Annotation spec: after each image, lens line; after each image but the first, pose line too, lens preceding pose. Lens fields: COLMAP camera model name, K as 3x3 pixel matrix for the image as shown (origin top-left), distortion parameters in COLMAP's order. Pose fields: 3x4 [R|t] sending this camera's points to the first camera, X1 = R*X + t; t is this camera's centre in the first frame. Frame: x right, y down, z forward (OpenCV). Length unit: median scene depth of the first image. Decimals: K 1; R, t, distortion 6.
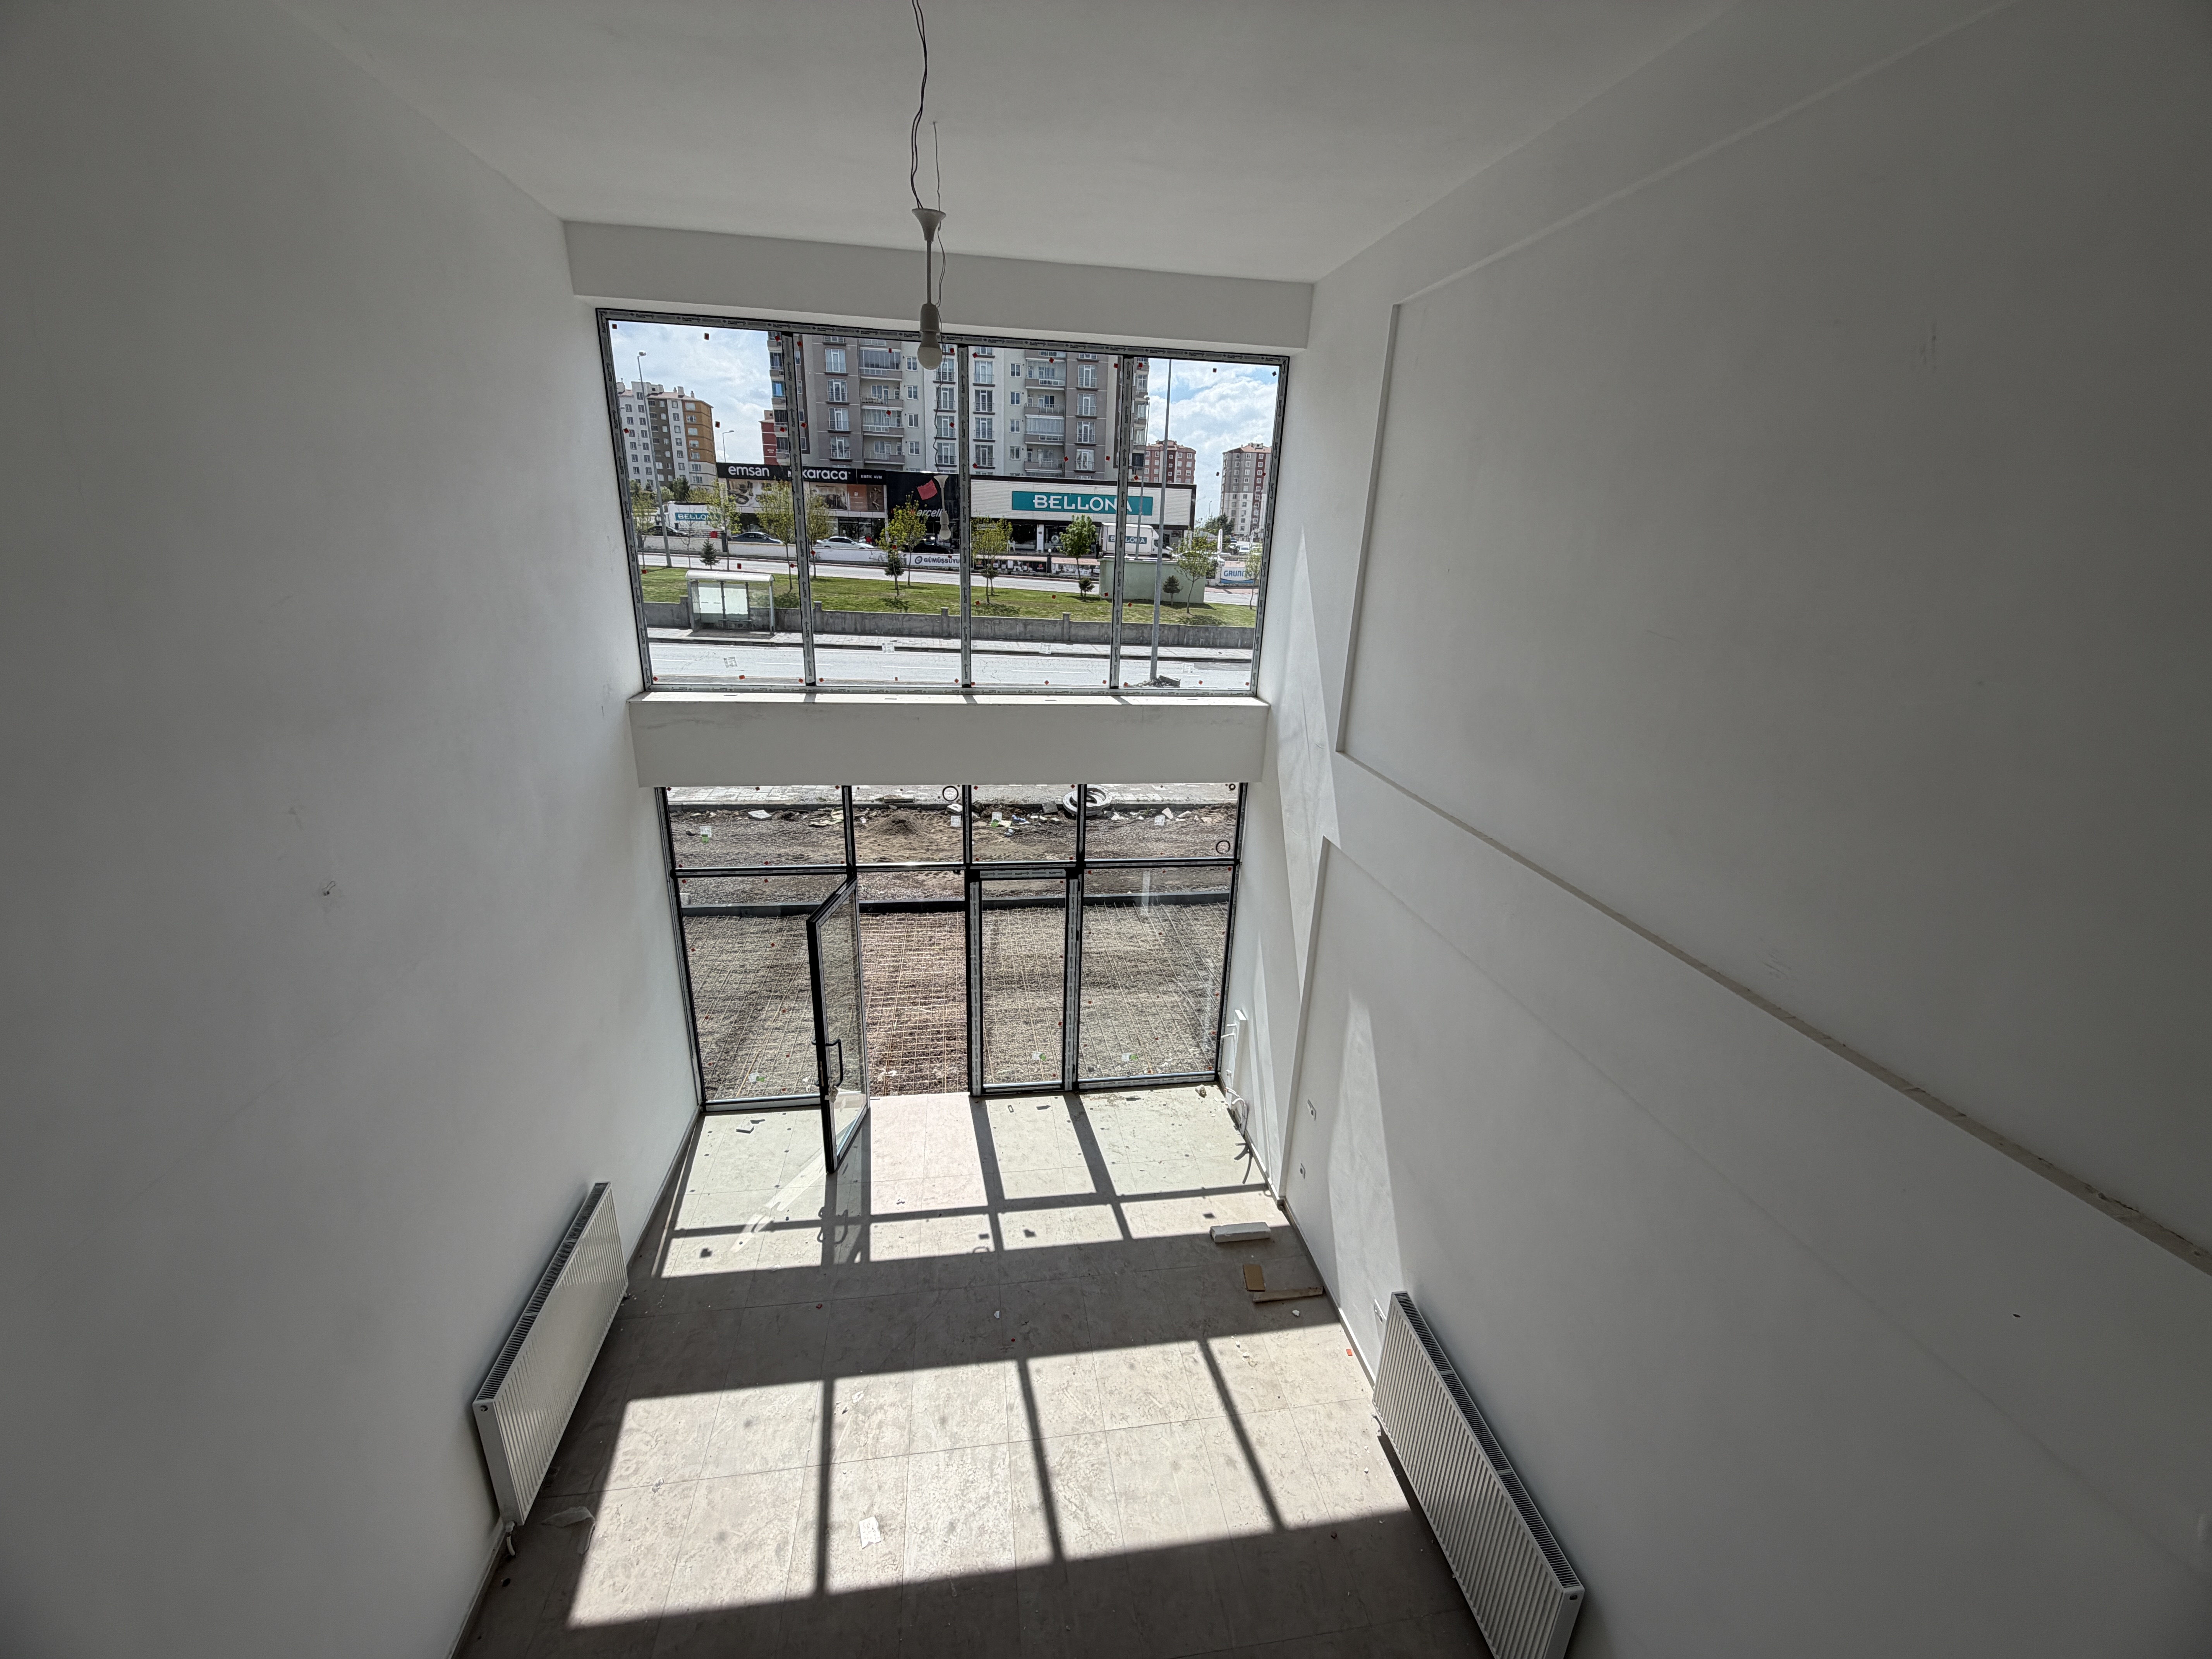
lens RADIAL K [[877.2, 0, 1092.5], [0, 877.2, 830.7], [0, 0, 1]] dist [-0.000372, -0.000019]
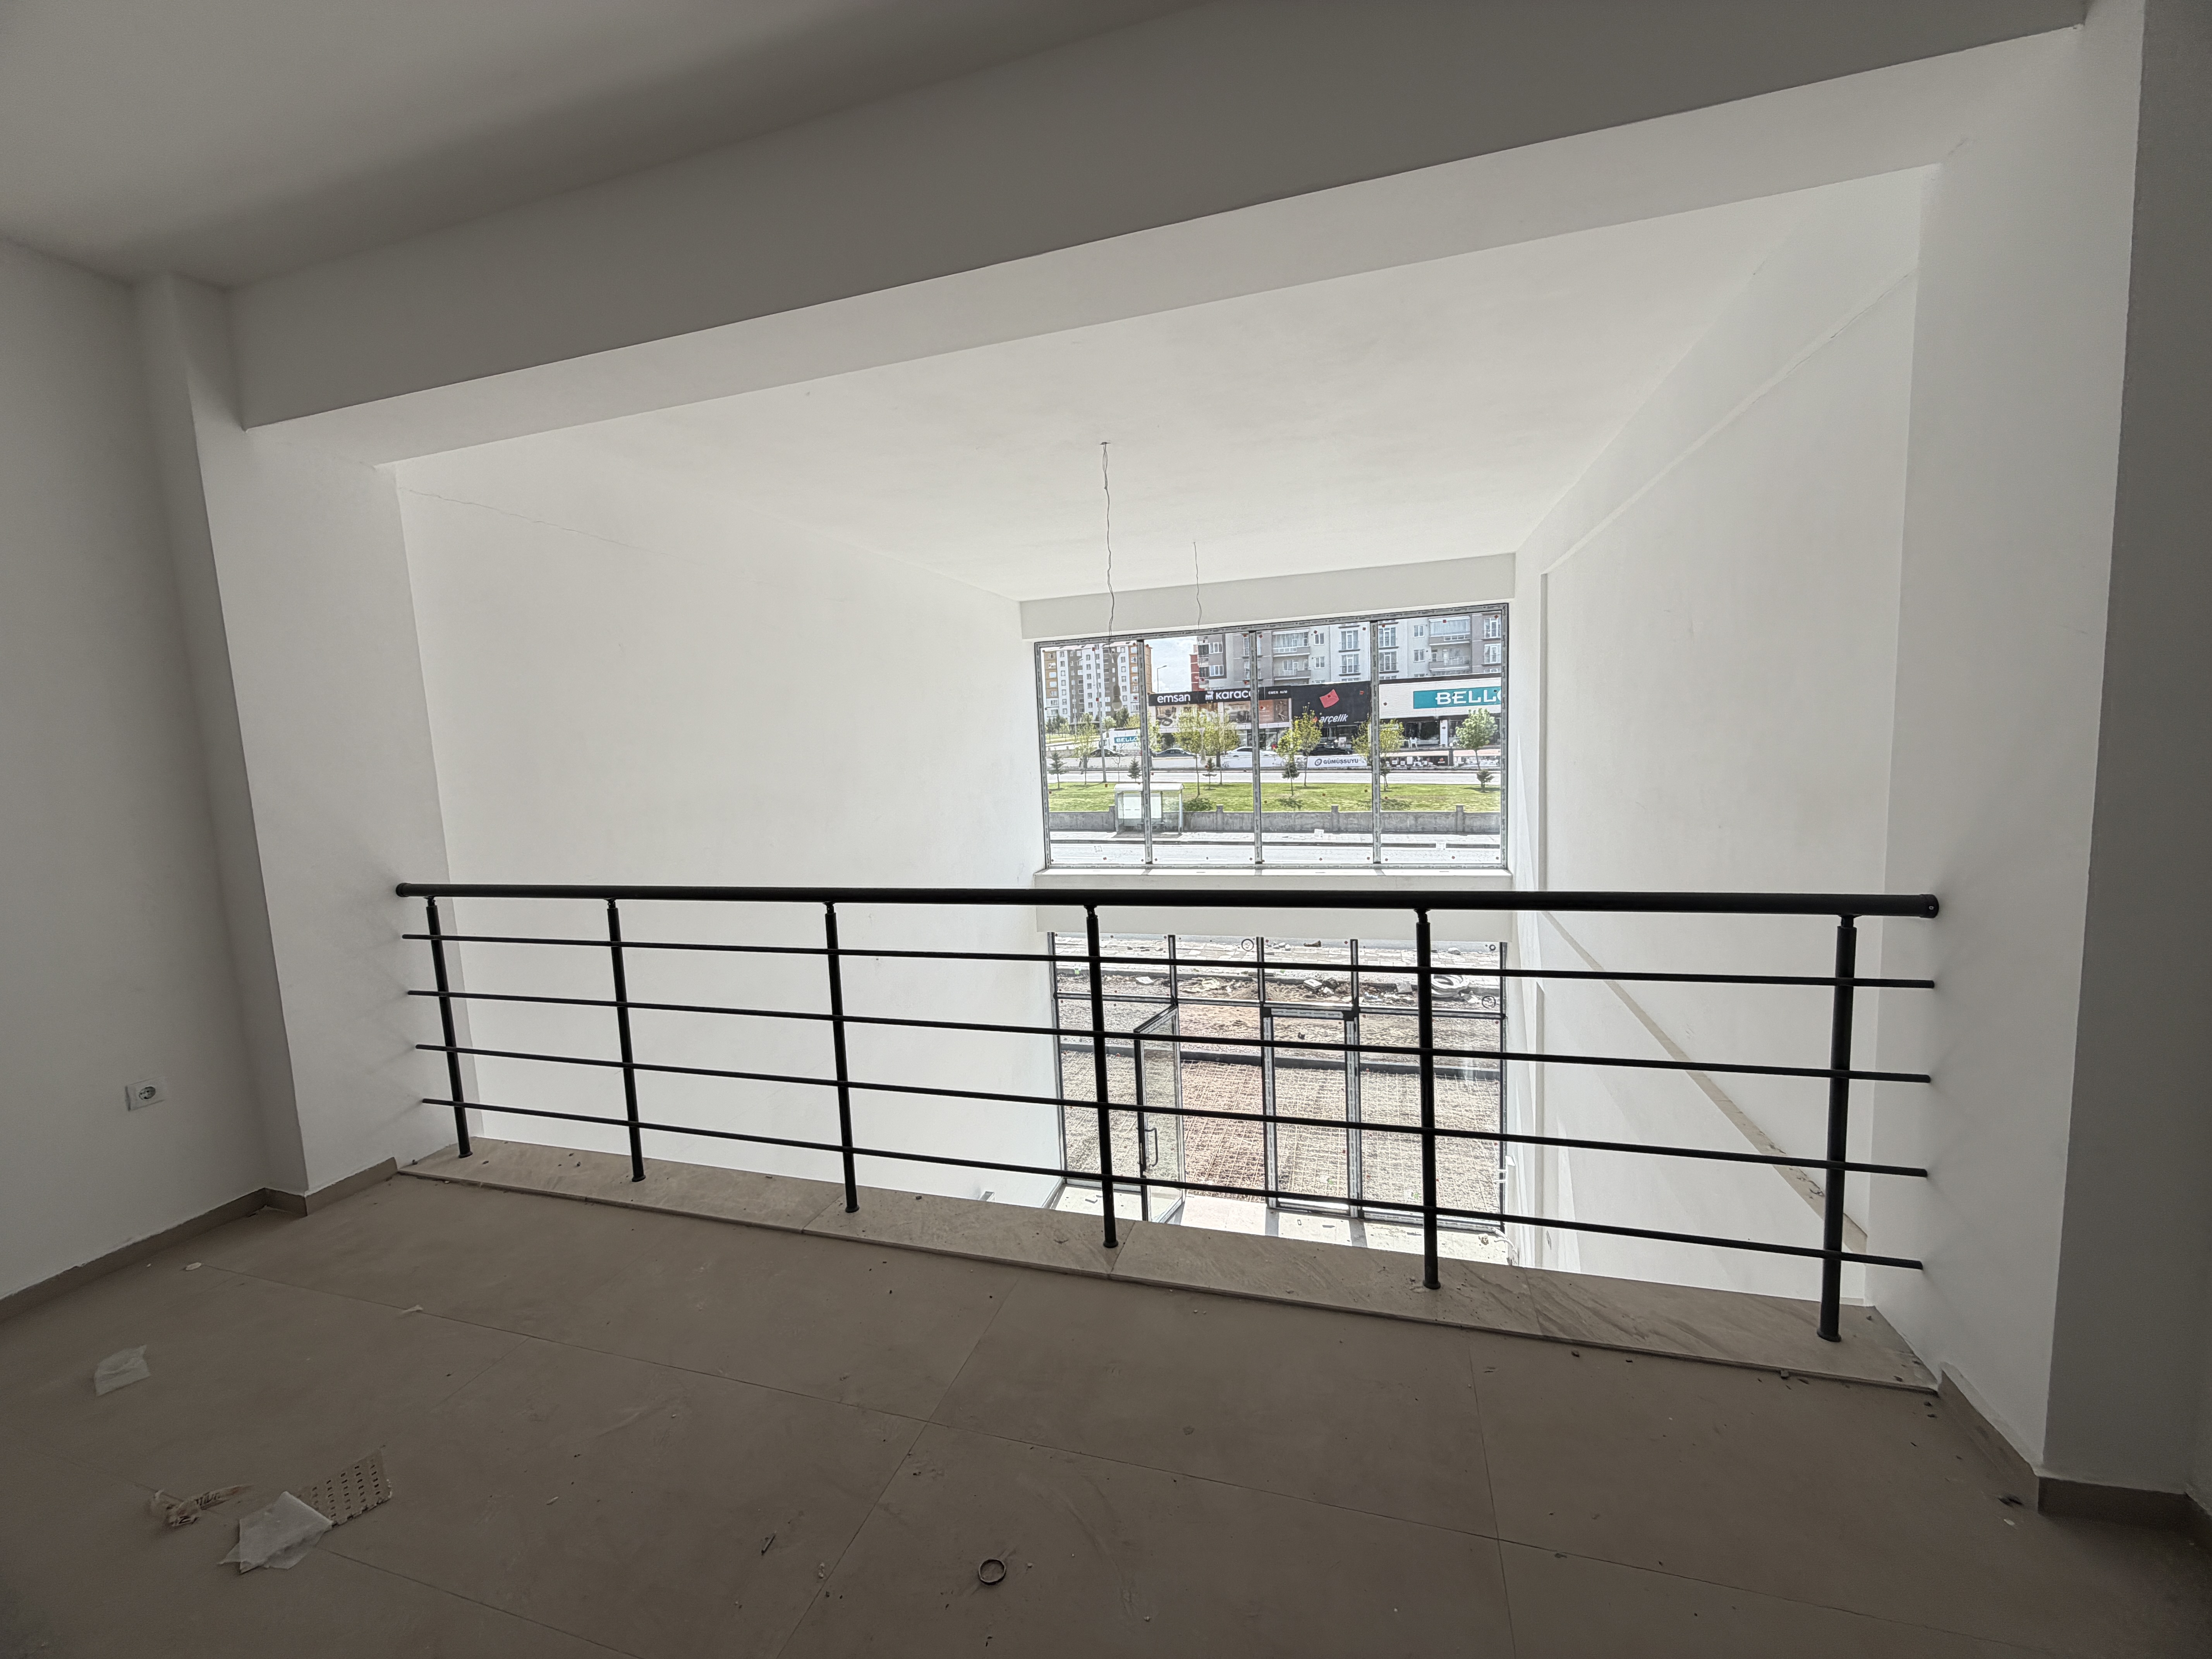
lens RADIAL K [[877.2, 0, 1092.5], [0, 877.2, 830.7], [0, 0, 1]] dist [-0.000372, -0.000019]
pose [[0.896315, -0.031054, -0.442329, 0.030977], [-0.067109, 0.976554, -0.204547, 0.010719], [0.438310, 0.213022, 0.873216, -0.039845]]
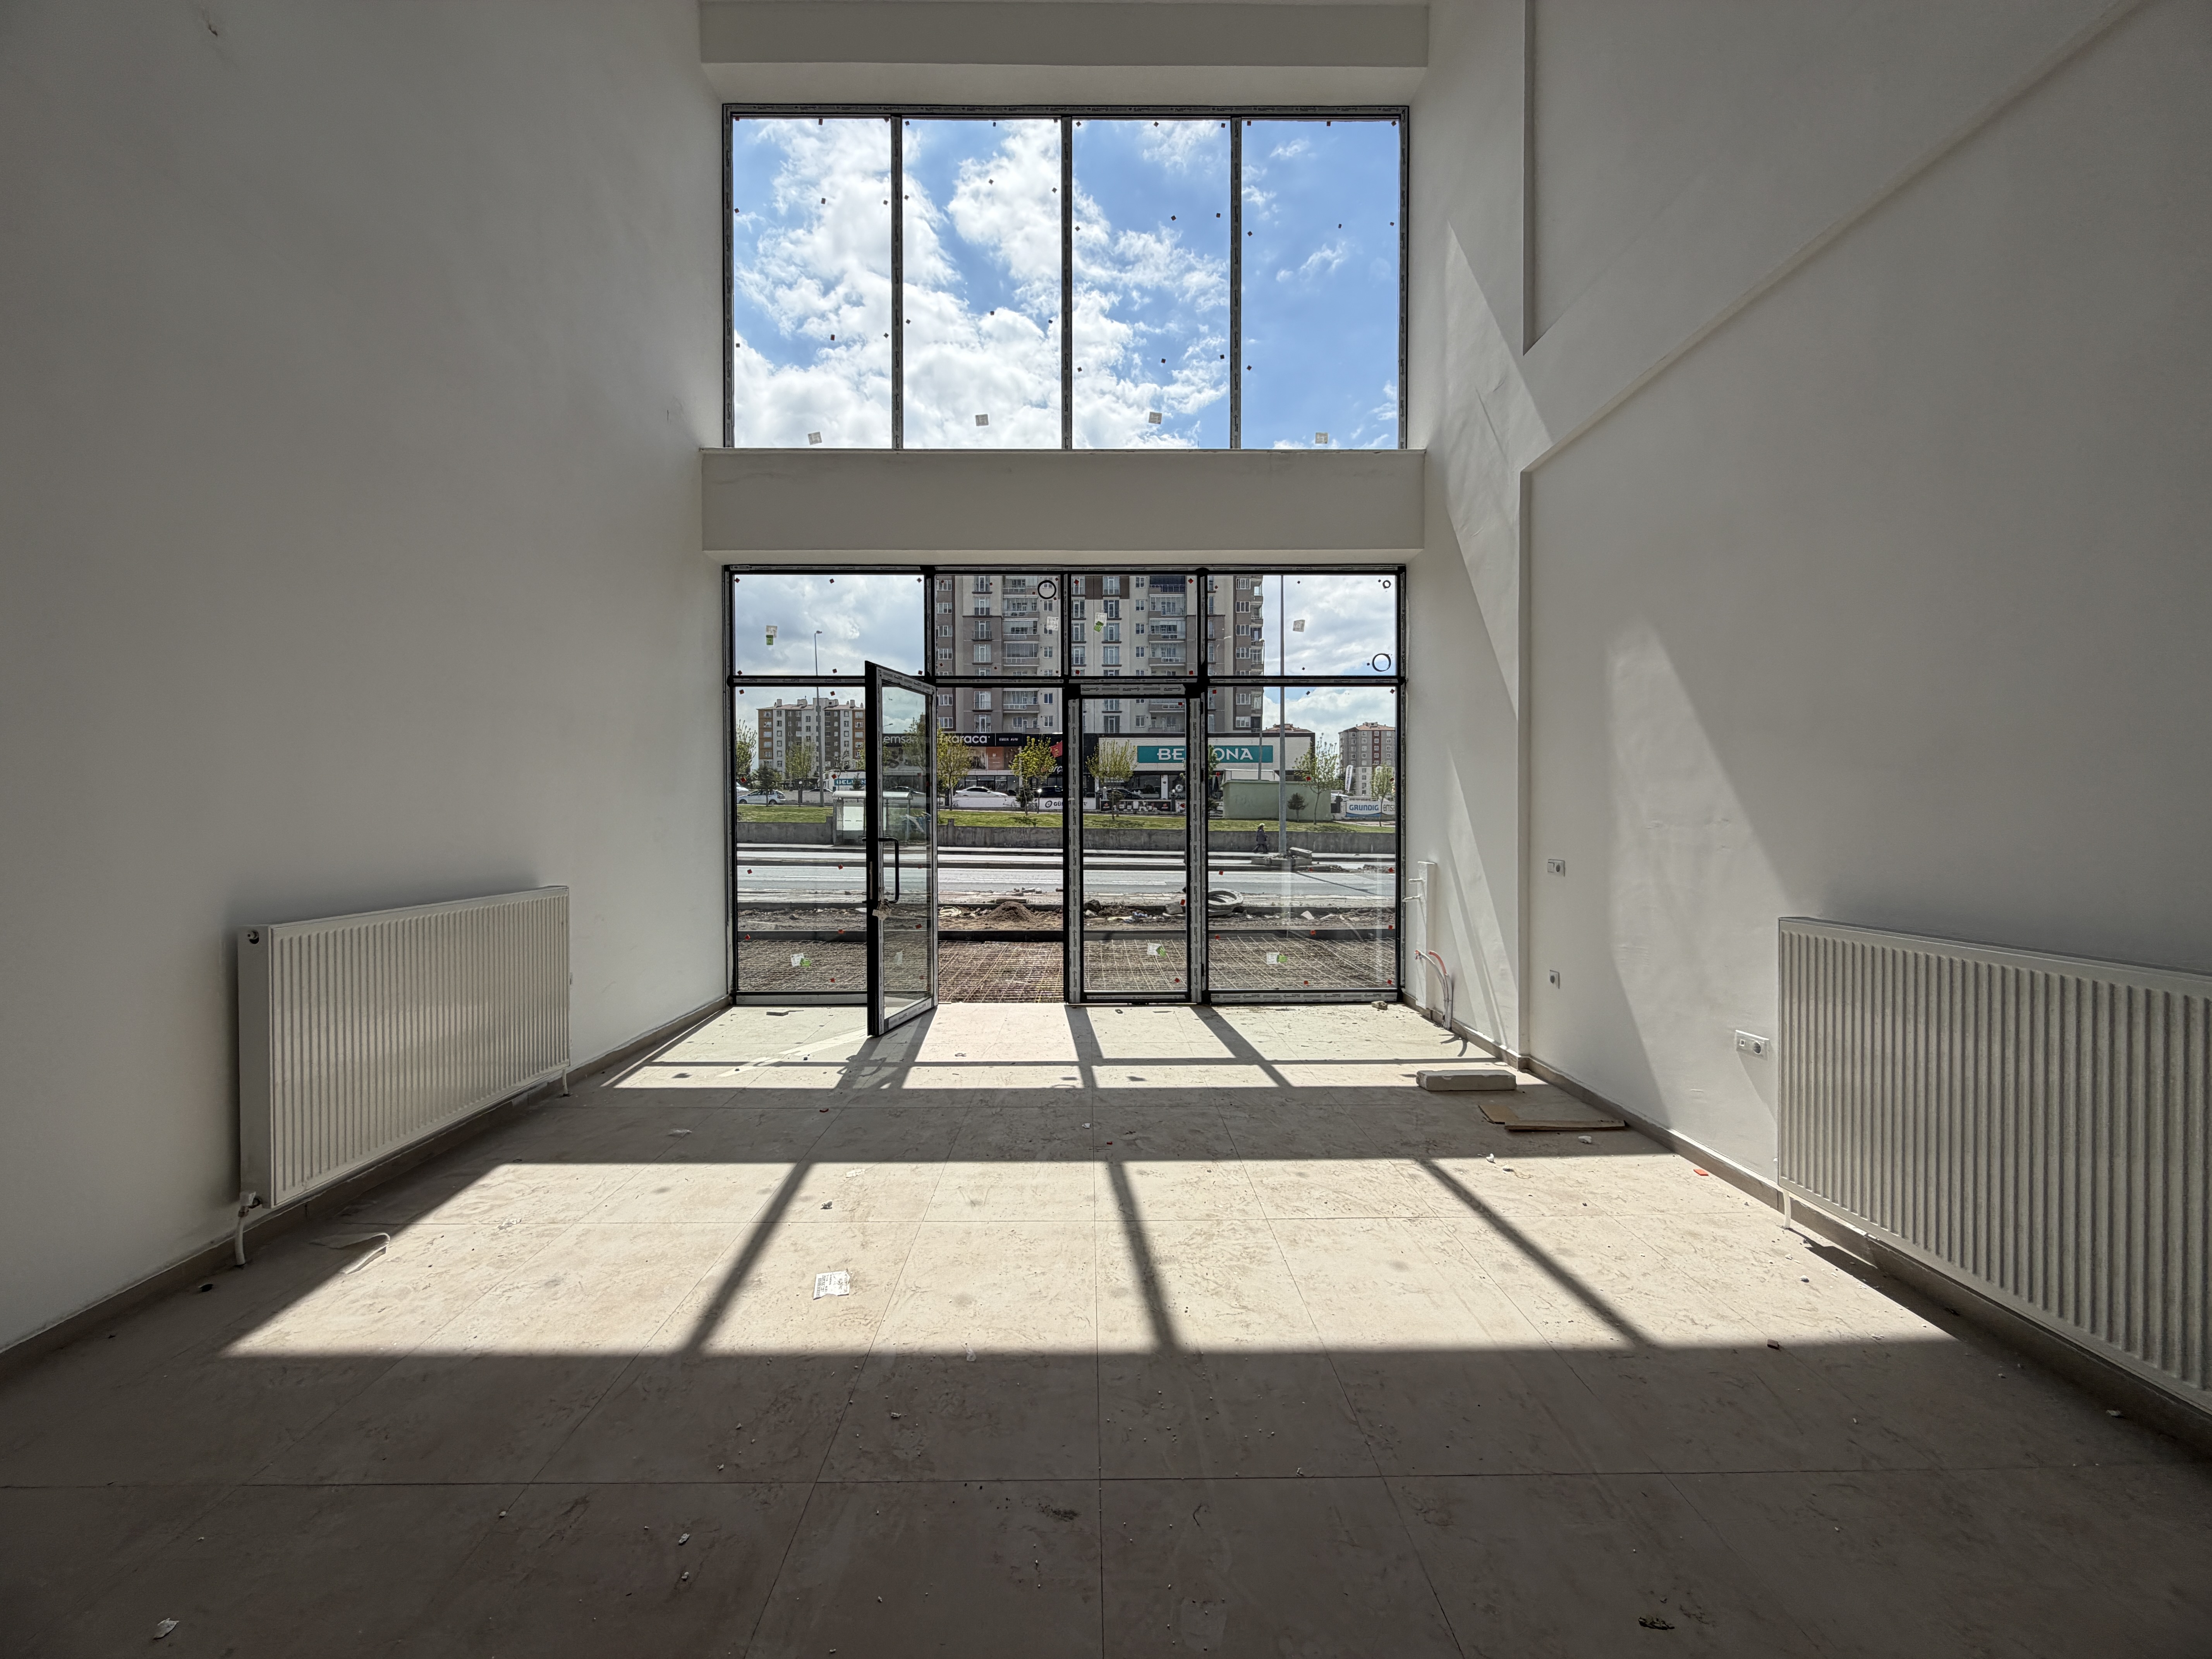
lens RADIAL K [[877.2, 0, 1092.5], [0, 877.2, 830.7], [0, 0, 1]] dist [-0.000372, -0.000019]
pose [[0.989577, -0.034981, -0.139694, -0.000931], [-0.010711, 0.949482, -0.313640, 0.065551], [0.143609, 0.311867, 0.939210, 0.040033]]
